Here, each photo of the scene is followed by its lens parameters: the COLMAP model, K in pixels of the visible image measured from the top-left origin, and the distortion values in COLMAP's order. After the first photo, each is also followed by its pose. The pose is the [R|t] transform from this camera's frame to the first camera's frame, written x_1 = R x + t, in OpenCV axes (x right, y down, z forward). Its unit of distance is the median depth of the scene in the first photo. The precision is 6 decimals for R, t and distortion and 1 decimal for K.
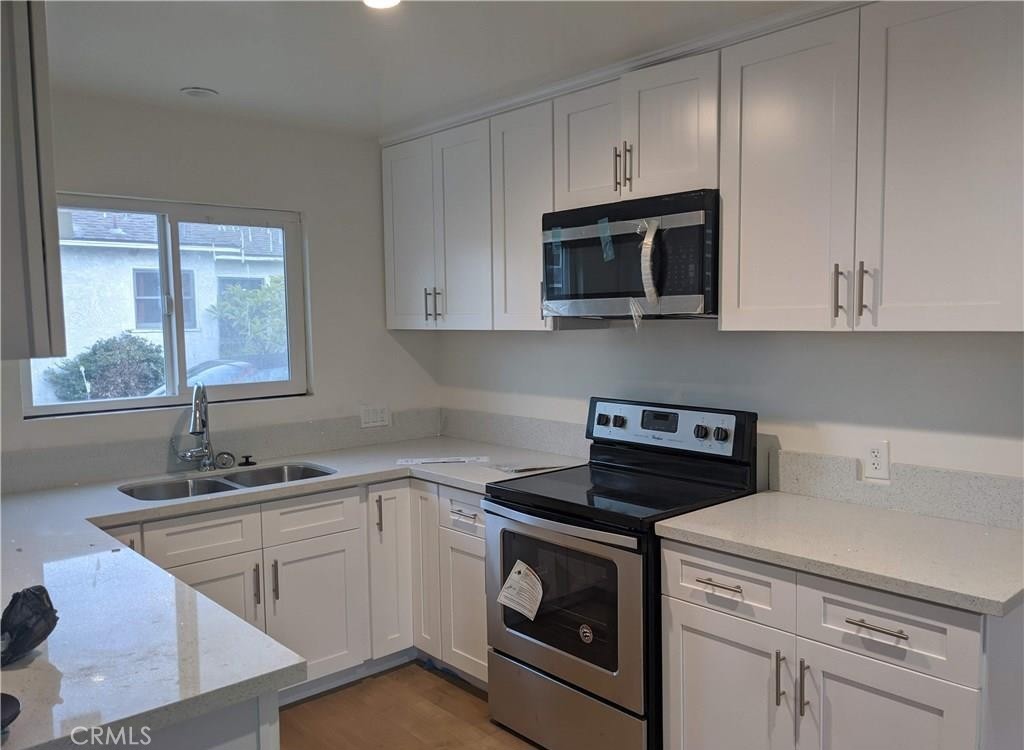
lens RADIAL K [[806.6, 0, 515.4], [0, 806.6, 376.7], [0, 0, 1]] dist [0.052743, -0.085191]
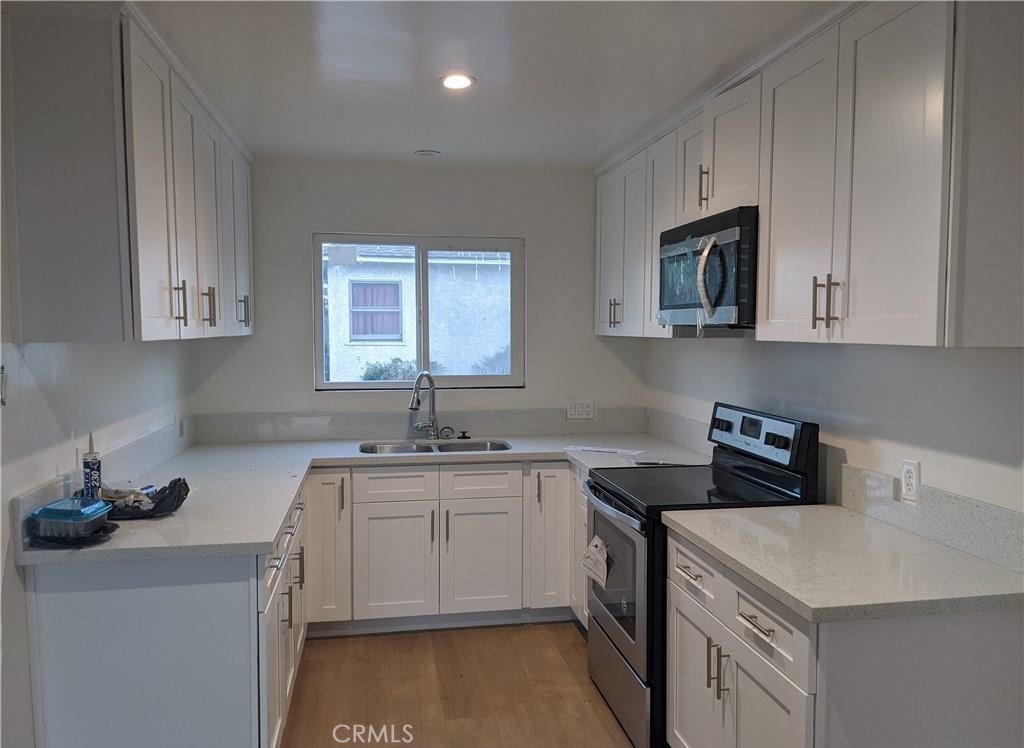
lens RADIAL K [[806.6, 0, 507.0], [0, 806.6, 374.2], [0, 0, 1]] dist [0.052743, -0.085191]
pose [[0.843921, 0.045651, -0.534521, 0.464127], [-0.052094, 0.998638, 0.003041, 0.000170], [0.533932, 0.025279, 0.845150, -0.045804]]
